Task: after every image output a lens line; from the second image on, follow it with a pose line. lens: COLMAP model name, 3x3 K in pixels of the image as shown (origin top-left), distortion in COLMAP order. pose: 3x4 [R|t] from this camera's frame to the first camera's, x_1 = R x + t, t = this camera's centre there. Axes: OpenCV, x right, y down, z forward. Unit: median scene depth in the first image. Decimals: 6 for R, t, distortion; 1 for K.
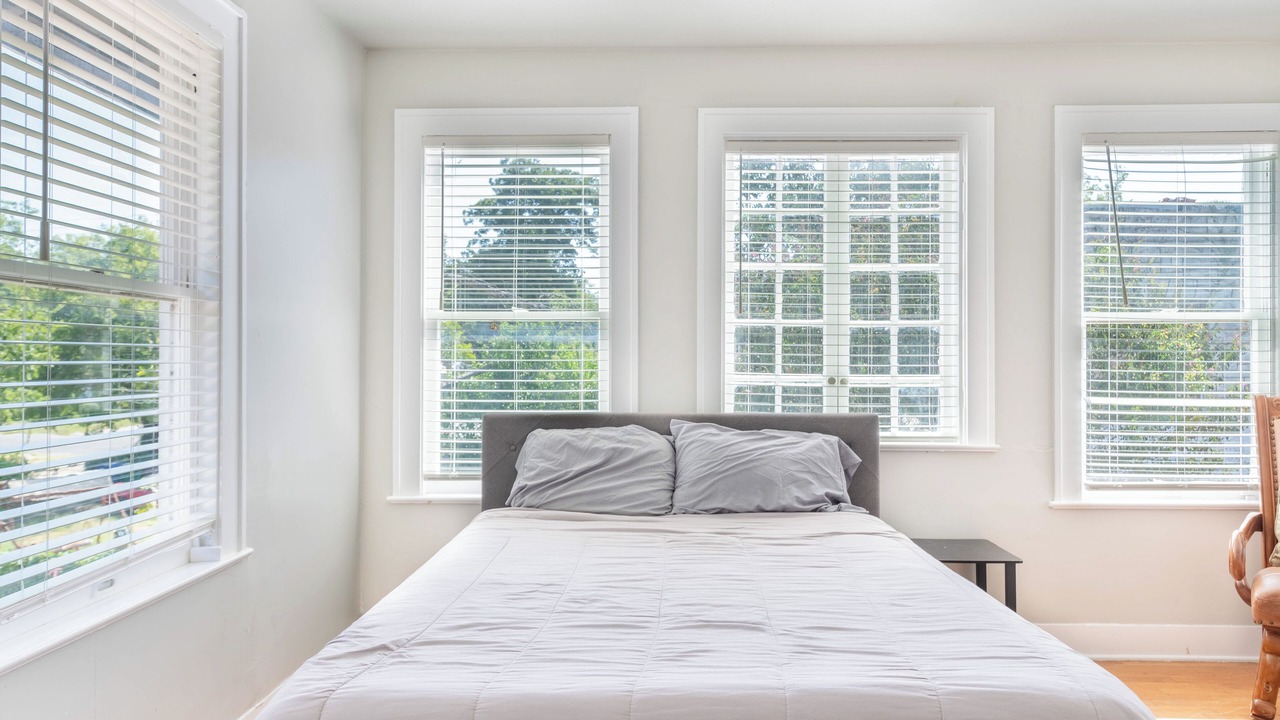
lens RADIAL K [[808.8, 0, 643.5], [0, 808.8, 359.6], [0, 0, 1]] dist [-0.006226, -0.000511]
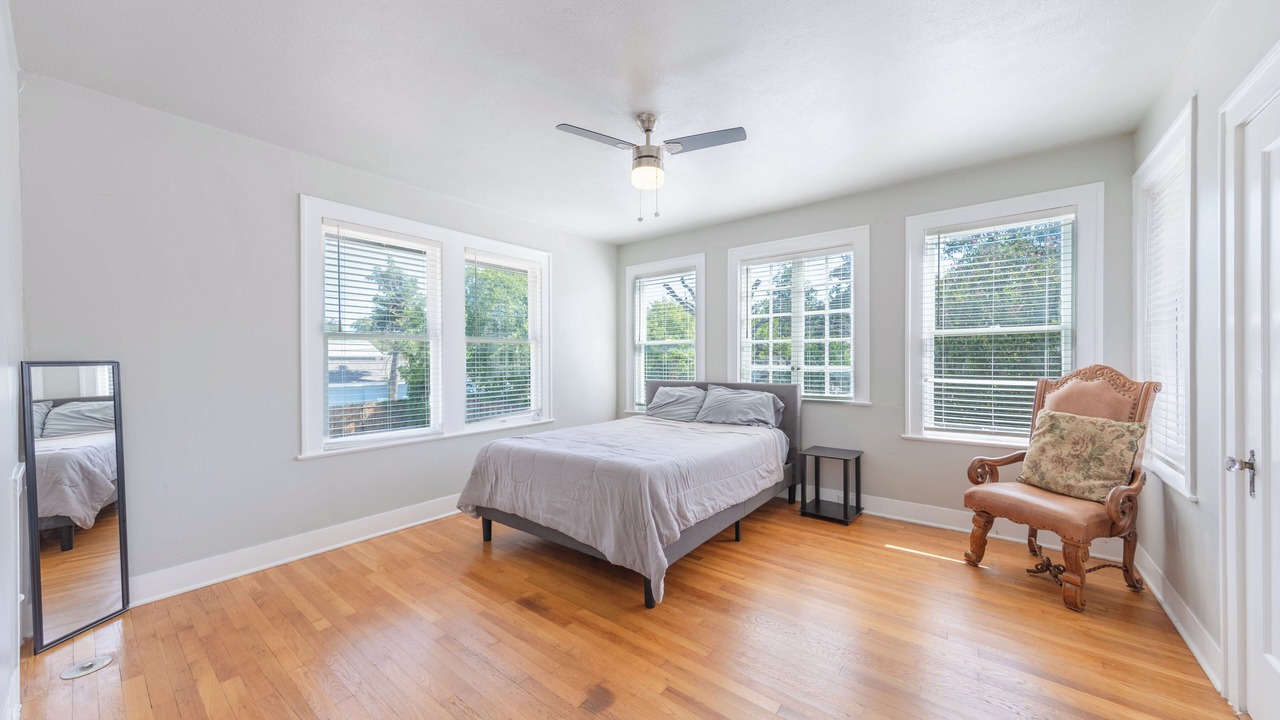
lens RADIAL K [[444.1, 0, 650.1], [0, 444.1, 362.6], [0, 0, 1]] dist [-0.011199, -0.000177]
pose [[0.803474, -0.004100, -0.595326, 0.612934], [0.008570, 0.999952, 0.004681, 0.002400], [0.595278, -0.008863, 0.803471, -0.138322]]
